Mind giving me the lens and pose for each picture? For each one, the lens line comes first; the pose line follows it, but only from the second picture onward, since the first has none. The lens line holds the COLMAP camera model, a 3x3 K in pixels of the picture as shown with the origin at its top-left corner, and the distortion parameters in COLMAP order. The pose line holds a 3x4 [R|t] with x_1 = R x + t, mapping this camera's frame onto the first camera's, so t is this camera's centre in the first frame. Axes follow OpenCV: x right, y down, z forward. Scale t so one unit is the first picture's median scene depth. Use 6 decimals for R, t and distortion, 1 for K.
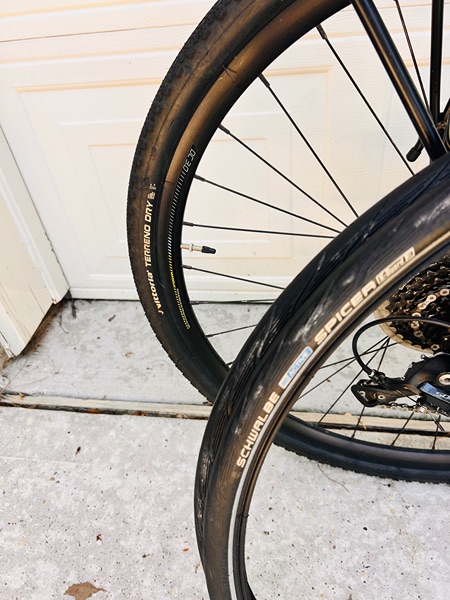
lens RADIAL K [[451.6, 0, 228.7], [0, 451.6, 301.9], [0, 0, 1]] dist [0.015250, -0.034893]
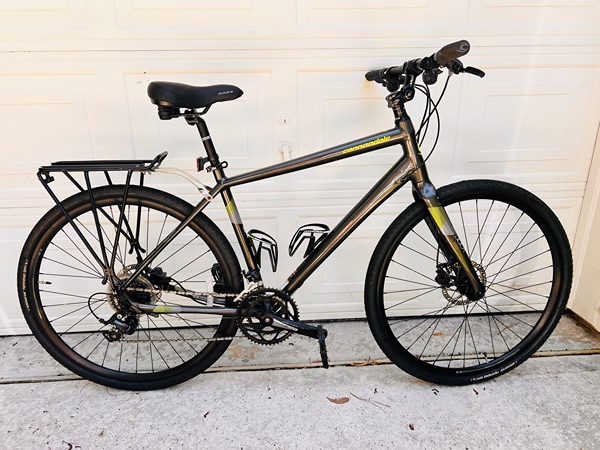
lens RADIAL K [[451.6, 0, 302.1], [0, 451.6, 222.3], [0, 0, 1]] dist [0.015250, -0.034893]
pose [[0.972008, 0.012088, 0.234636, 0.671698], [0.083628, 0.915468, -0.393605, 0.634542], [-0.219560, 0.402209, 0.888831, -1.633954]]
